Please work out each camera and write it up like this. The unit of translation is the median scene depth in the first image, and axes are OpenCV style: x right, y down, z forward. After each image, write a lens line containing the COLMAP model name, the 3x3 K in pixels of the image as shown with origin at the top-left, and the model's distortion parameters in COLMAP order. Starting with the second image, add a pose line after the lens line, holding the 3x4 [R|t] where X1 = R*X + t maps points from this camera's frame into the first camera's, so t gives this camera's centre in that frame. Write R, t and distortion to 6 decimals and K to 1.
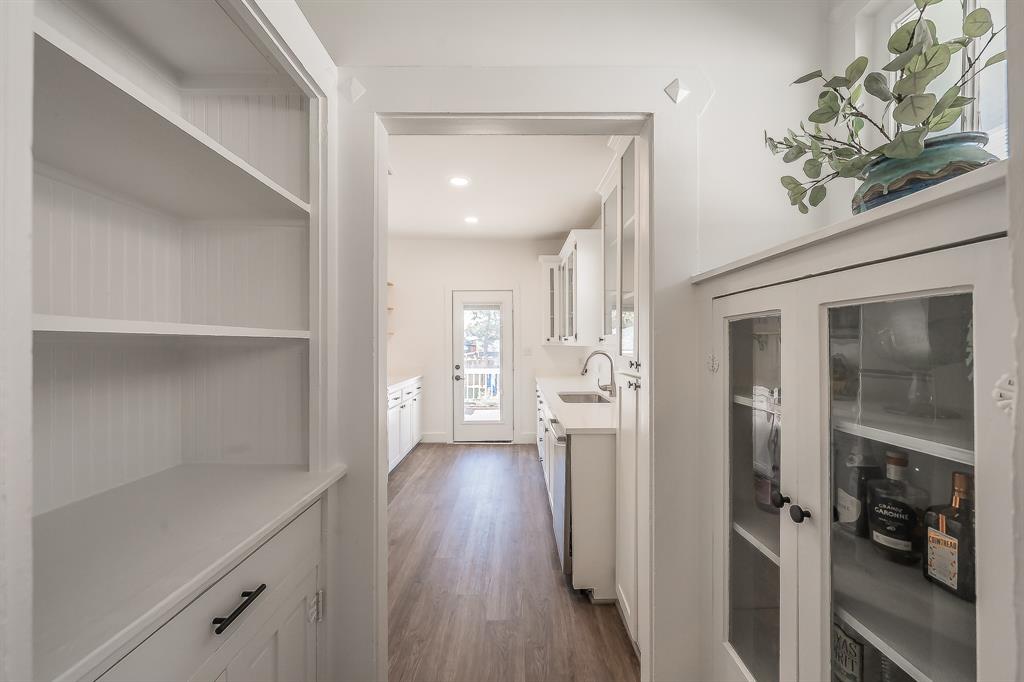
lens RADIAL K [[391.8, 0, 509.0], [0, 391.8, 339.1], [0, 0, 1]] dist [-0.000250, 0.000018]
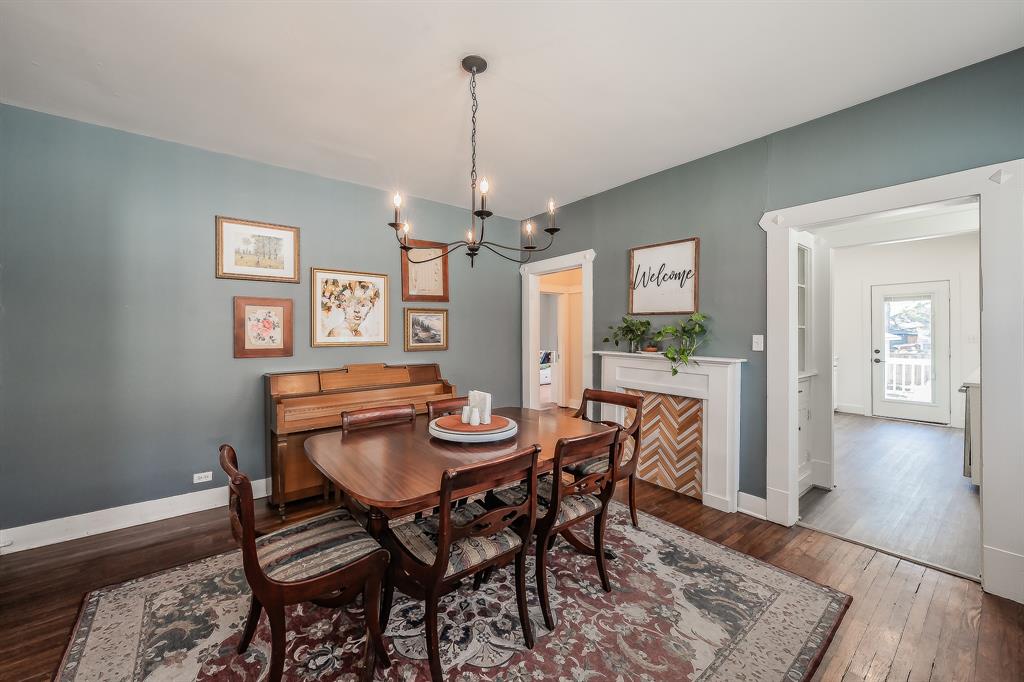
lens RADIAL K [[391.8, 0, 509.0], [0, 391.8, 339.1], [0, 0, 1]] dist [-0.000250, 0.000018]
pose [[0.625522, 0.006674, -0.780178, 0.098571], [0.013377, 0.999725, 0.019277, -0.002046], [0.780092, -0.022494, 0.625261, -0.616692]]
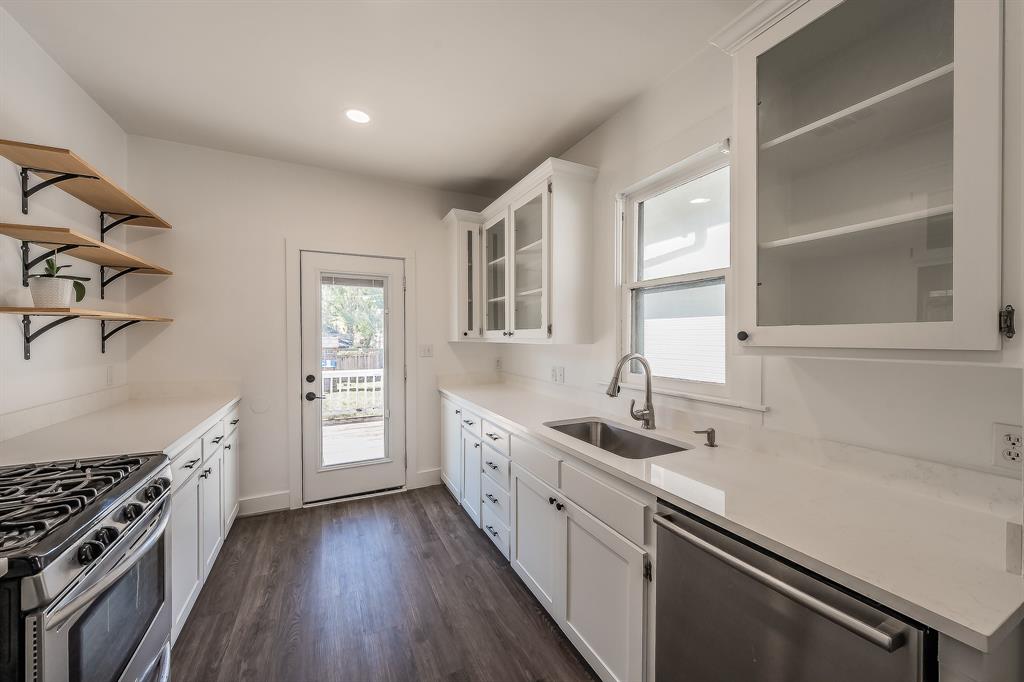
lens RADIAL K [[379.9, 0, 511.0], [0, 379.9, 339.7], [0, 0, 1]] dist [-0.000514, -0.000143]
pose [[0.894199, -0.000084, 0.447669, -0.125955], [-0.007739, 0.999848, 0.015646, 0.000572], [-0.447602, -0.017455, 0.894062, 0.369338]]
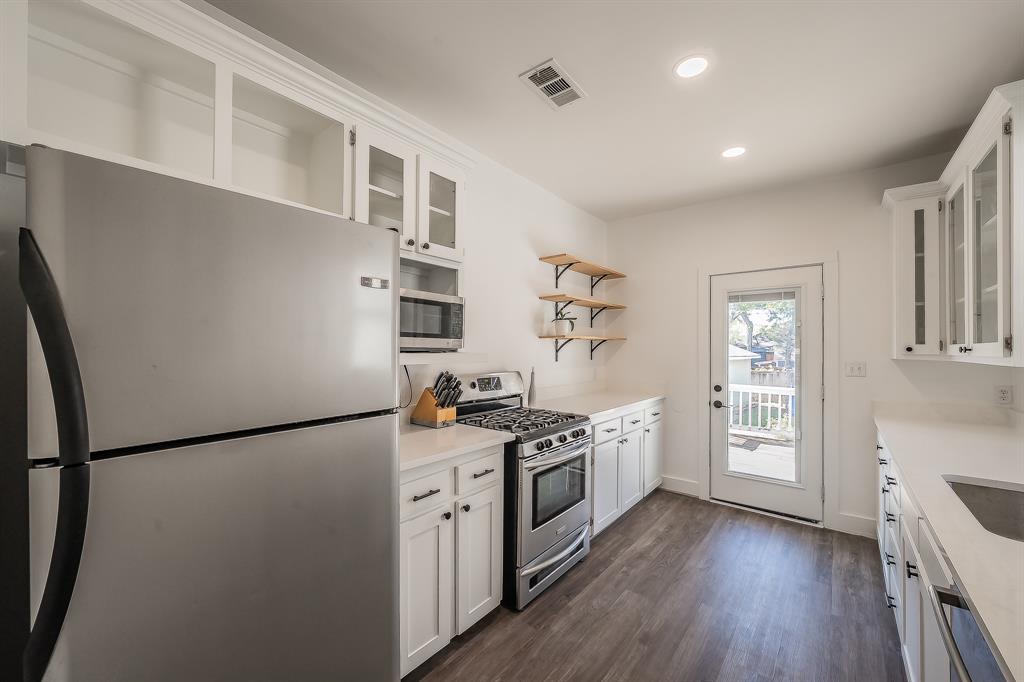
lens RADIAL K [[395.8, 0, 509.8], [0, 395.8, 344.4], [0, 0, 1]] dist [0.000112, 0.000052]
pose [[0.779655, 0.002736, -0.626203, 0.016854], [-0.002814, 0.999996, 0.000866, -0.003975], [0.626202, 0.001087, 0.779660, 0.265709]]
